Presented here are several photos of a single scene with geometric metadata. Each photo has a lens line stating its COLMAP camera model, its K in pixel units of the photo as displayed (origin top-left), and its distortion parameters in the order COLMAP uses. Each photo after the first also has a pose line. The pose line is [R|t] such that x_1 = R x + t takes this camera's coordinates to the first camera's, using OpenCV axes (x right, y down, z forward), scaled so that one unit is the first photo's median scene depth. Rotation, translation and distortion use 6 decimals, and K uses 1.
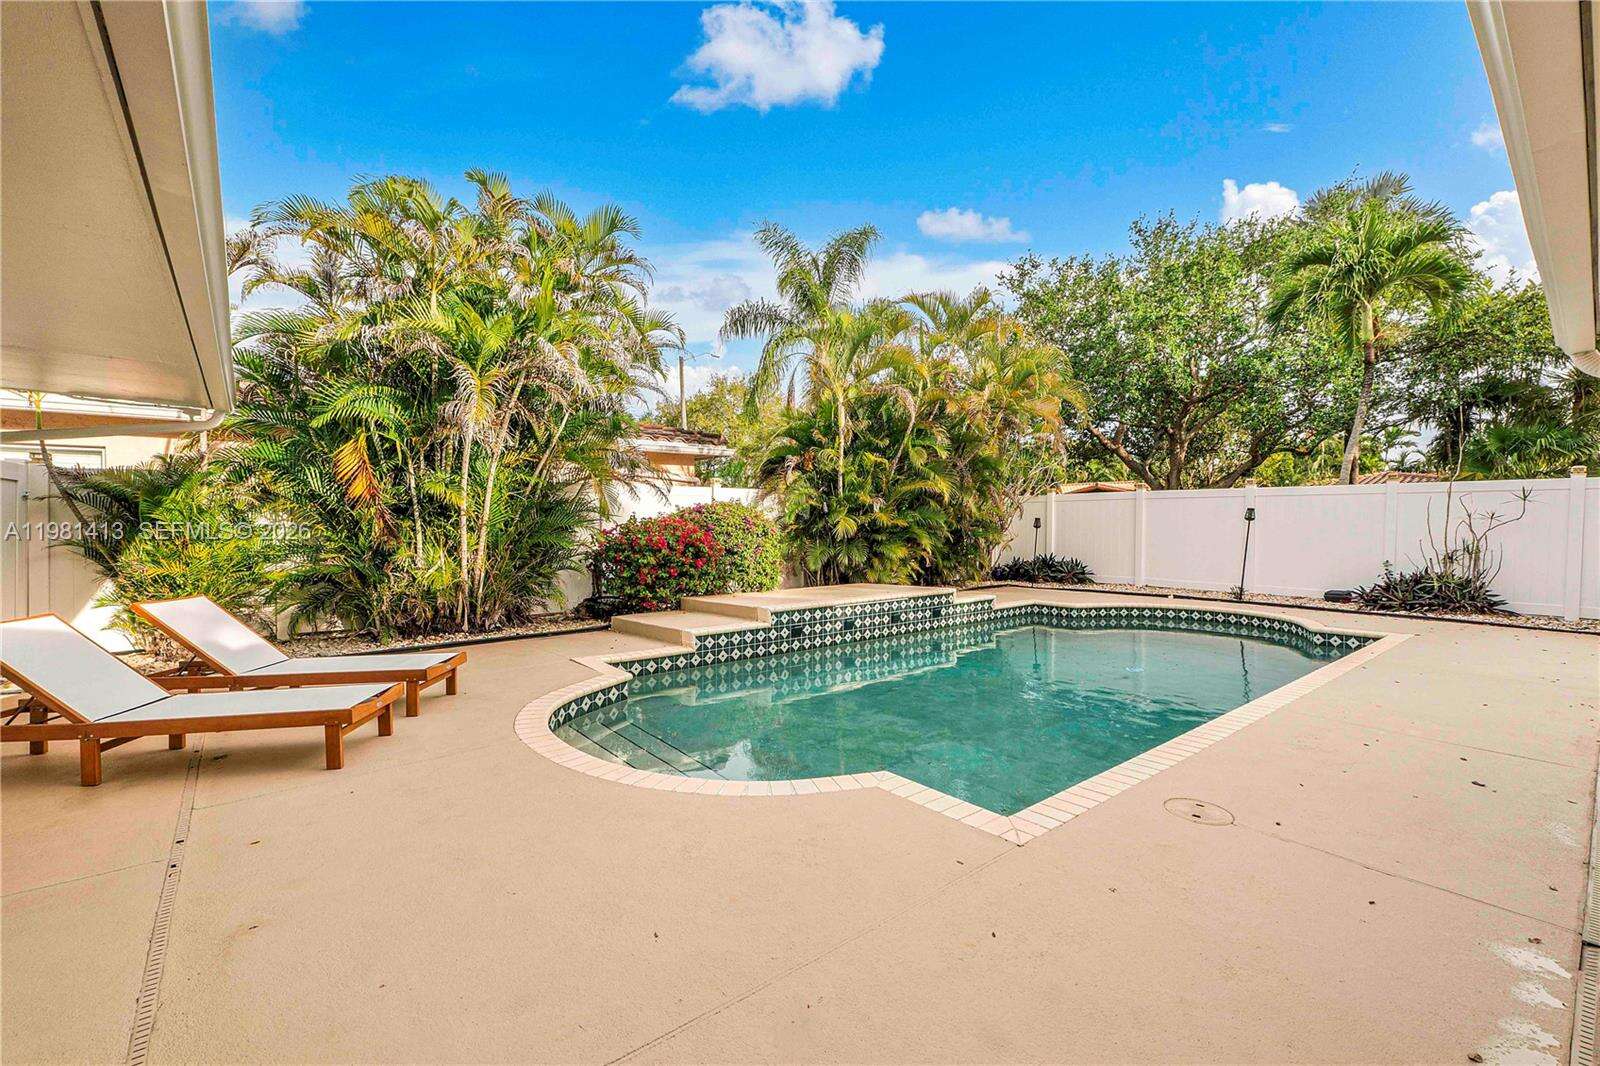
lens RADIAL K [[675.5, 0, 803.3], [0, 675.5, 531.4], [0, 0, 1]] dist [0.000027, -0.000098]
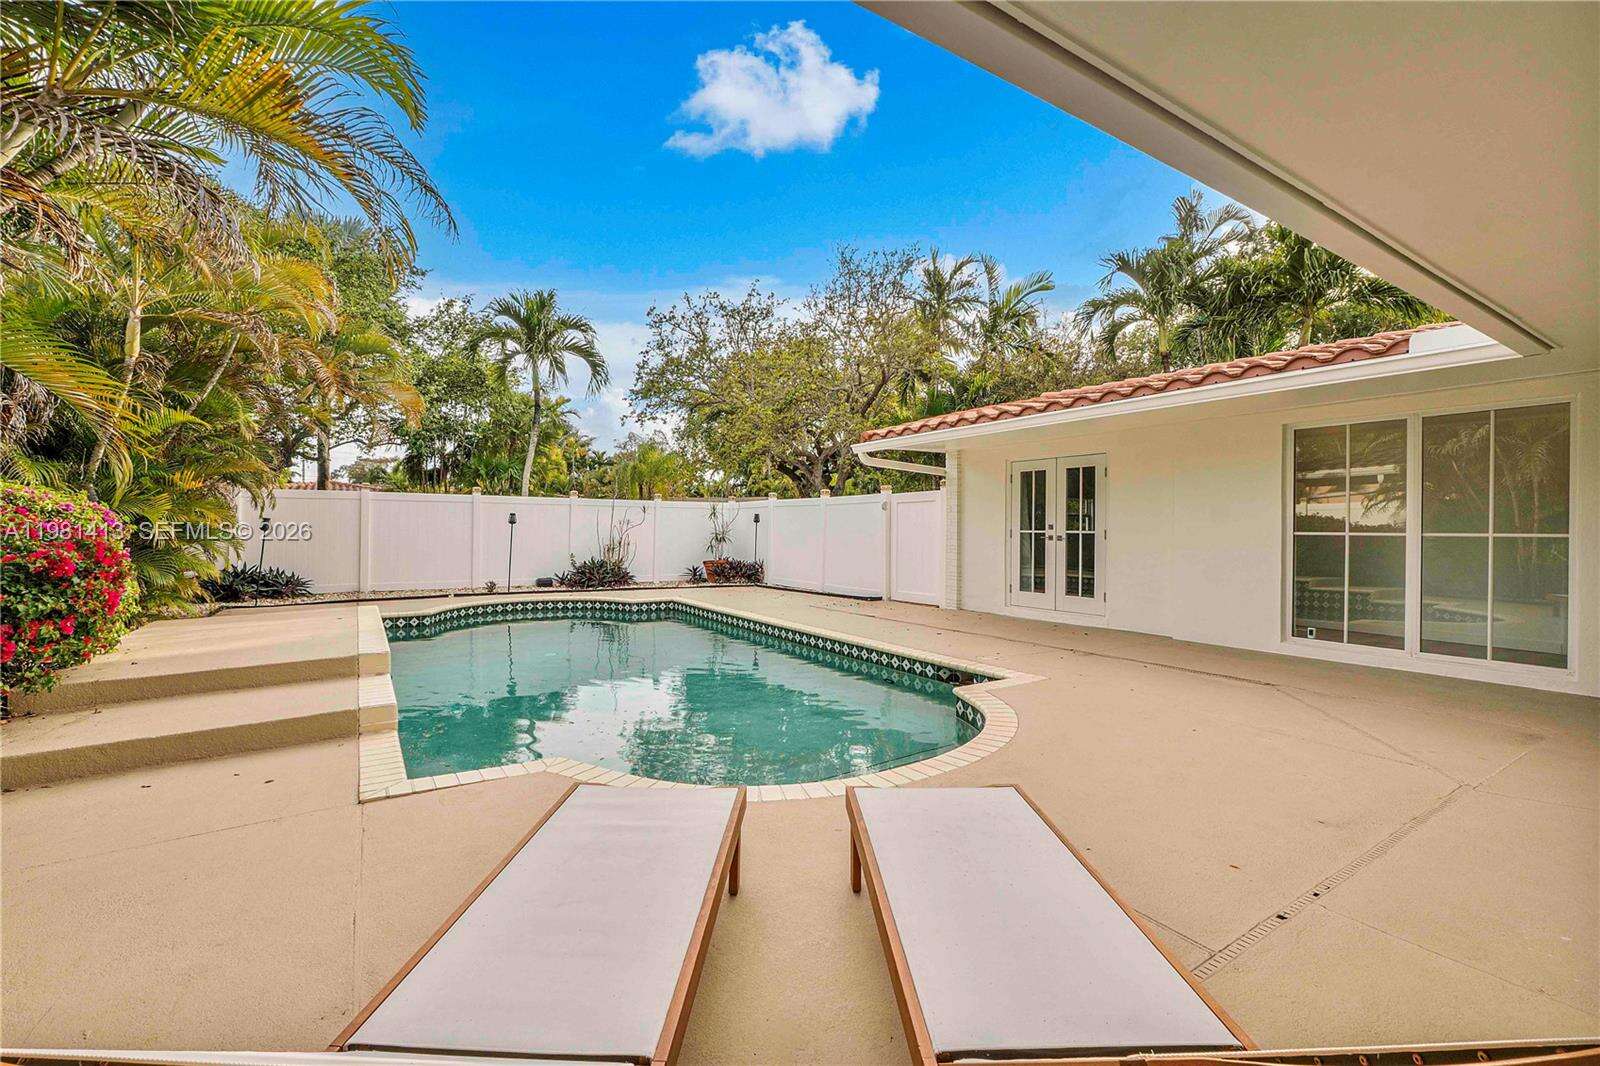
lens RADIAL K [[675.5, 0, 800.7], [0, 675.5, 530.1], [0, 0, 1]] dist [0.000027, -0.000098]
pose [[0.131464, -0.001575, 0.991320, -0.457954], [0.010077, 0.999949, 0.000252, 0.000101], [-0.991270, 0.009956, 0.131473, 0.370375]]
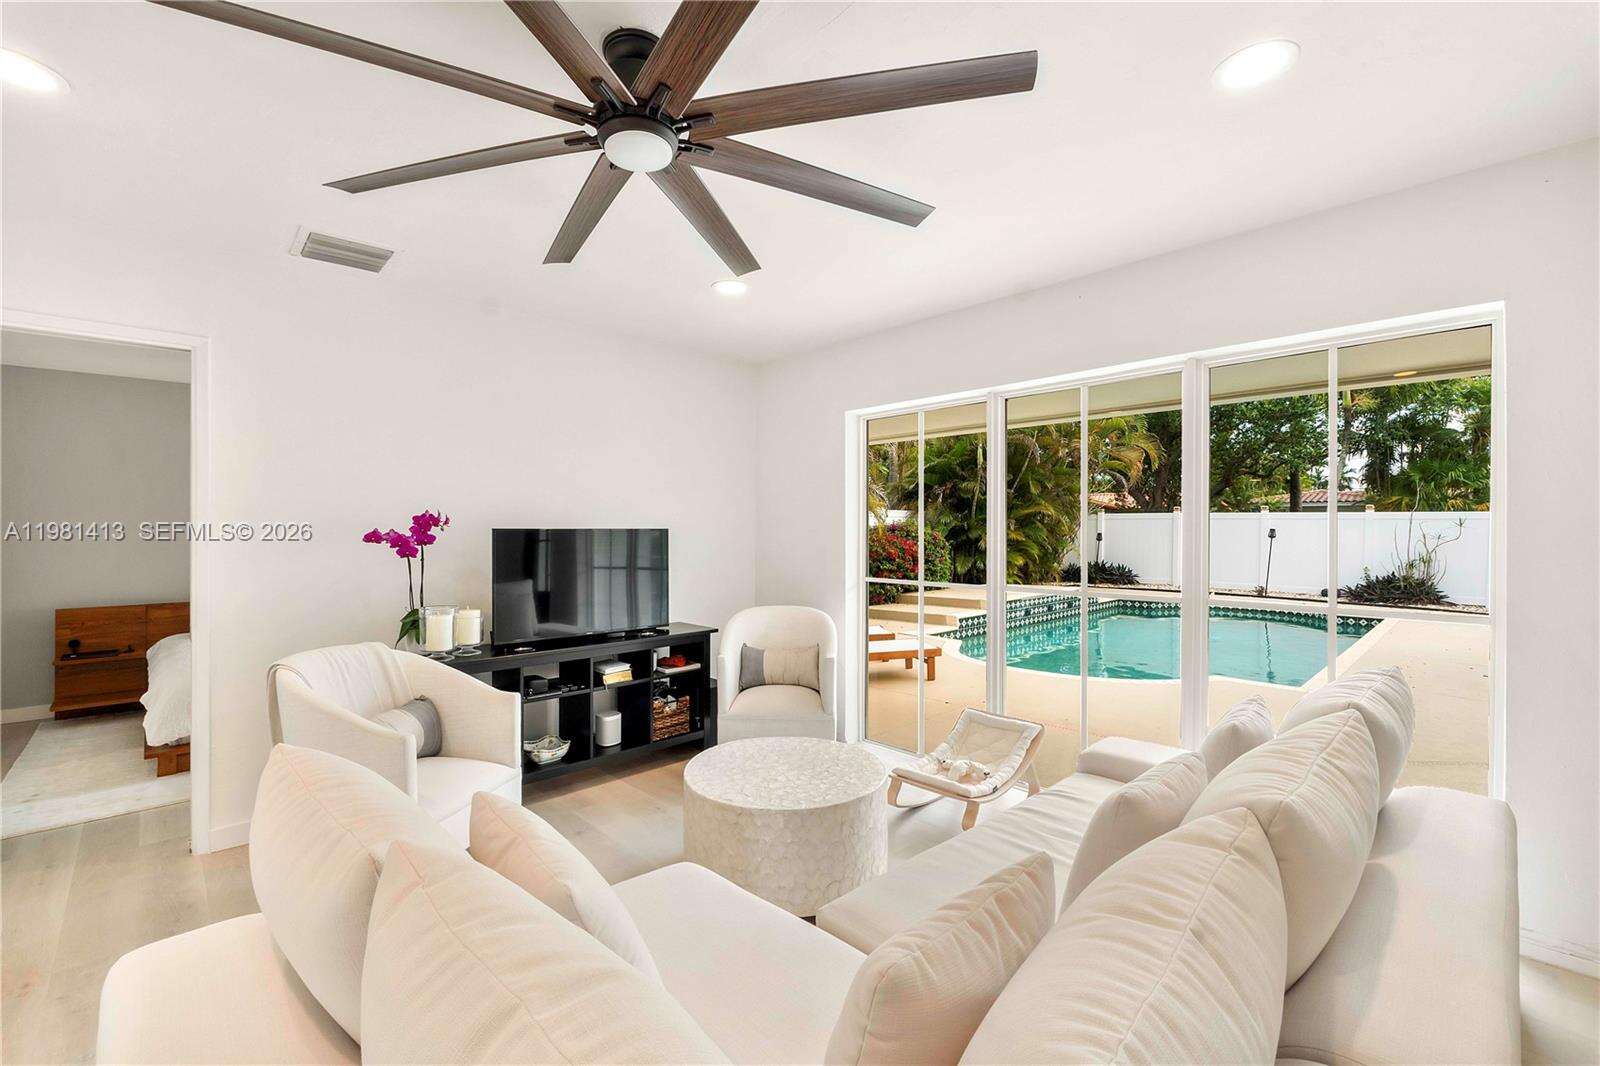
lens RADIAL K [[675.5, 0, 797.8], [0, 675.5, 527.8], [0, 0, 1]] dist [0.000027, -0.000098]
pose [[0.996472, 0.006314, 0.083688, -0.438464], [-0.005597, 0.999946, -0.008805, -0.019732], [-0.083739, 0.008305, 0.996453, -0.303407]]
